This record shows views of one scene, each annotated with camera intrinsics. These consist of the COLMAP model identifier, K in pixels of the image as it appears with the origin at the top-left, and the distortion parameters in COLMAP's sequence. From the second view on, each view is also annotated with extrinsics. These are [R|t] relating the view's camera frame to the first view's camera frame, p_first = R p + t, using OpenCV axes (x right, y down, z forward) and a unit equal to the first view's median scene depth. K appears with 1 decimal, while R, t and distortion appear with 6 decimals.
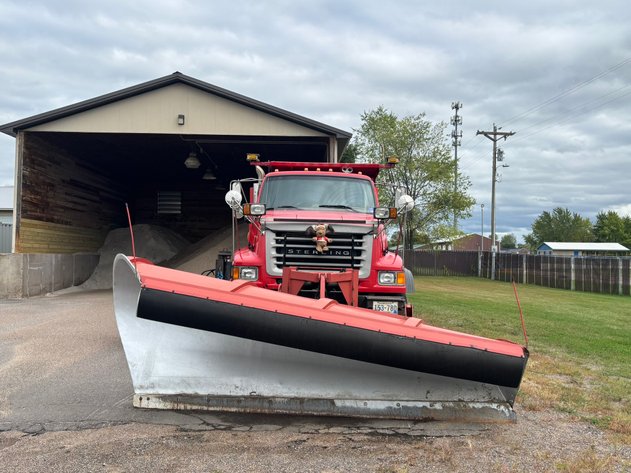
lens RADIAL K [[615.5, 0, 327.3], [0, 615.5, 222.9], [0, 0, 1]] dist [0.081185, -0.210293]
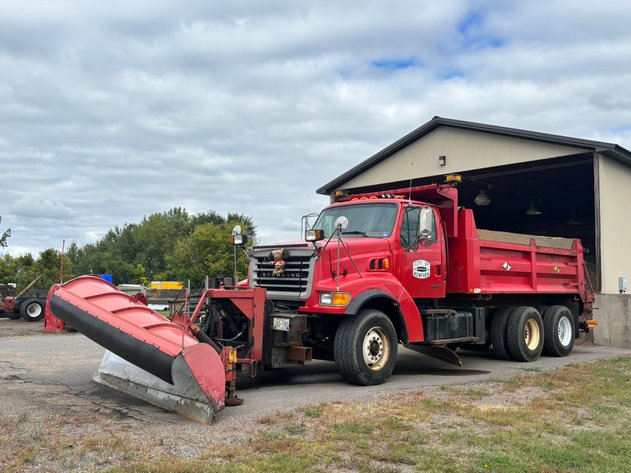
lens RADIAL K [[625.8, 0, 307.9], [0, 625.8, 234.3], [0, 0, 1]] dist [0.031761, -0.002634]
pose [[0.670687, -0.071602, -0.738277, 0.858383], [0.029210, 0.997107, -0.070170, 0.055348], [0.741165, 0.025497, 0.670838, 0.278582]]
